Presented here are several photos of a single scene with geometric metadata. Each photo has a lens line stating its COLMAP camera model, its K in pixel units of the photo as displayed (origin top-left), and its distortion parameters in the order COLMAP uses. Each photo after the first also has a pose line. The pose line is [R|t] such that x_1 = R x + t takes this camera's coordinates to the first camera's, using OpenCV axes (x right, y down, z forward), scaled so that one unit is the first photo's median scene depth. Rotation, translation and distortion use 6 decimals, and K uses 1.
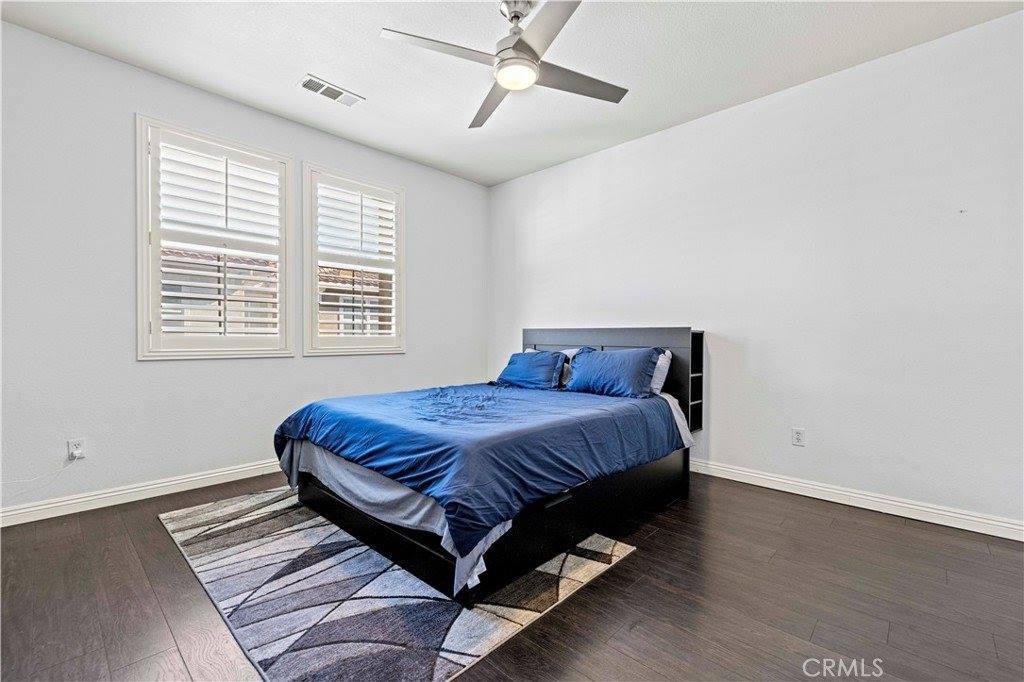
lens RADIAL K [[439.8, 0, 508.4], [0, 439.8, 337.7], [0, 0, 1]] dist [0.003093, 0.000442]
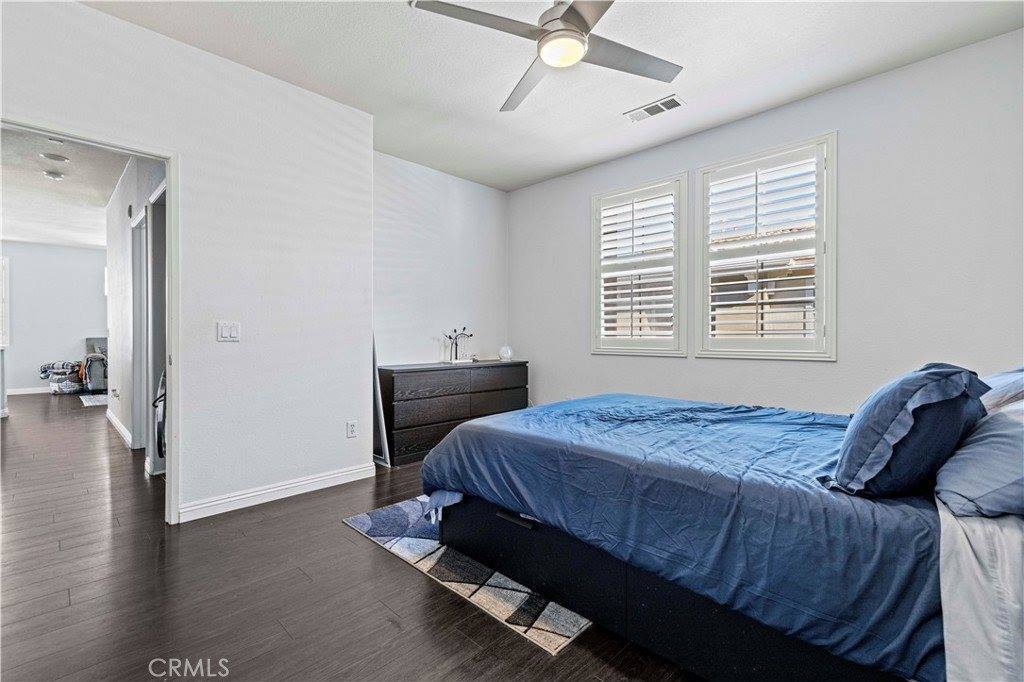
lens RADIAL K [[439.8, 0, 508.4], [0, 439.8, 337.7], [0, 0, 1]] dist [0.003093, 0.000442]
pose [[0.001226, 0.000257, -0.999999, 0.669898], [-0.002170, 0.999998, 0.000255, -0.003220], [0.999997, 0.002169, 0.001226, 0.648686]]
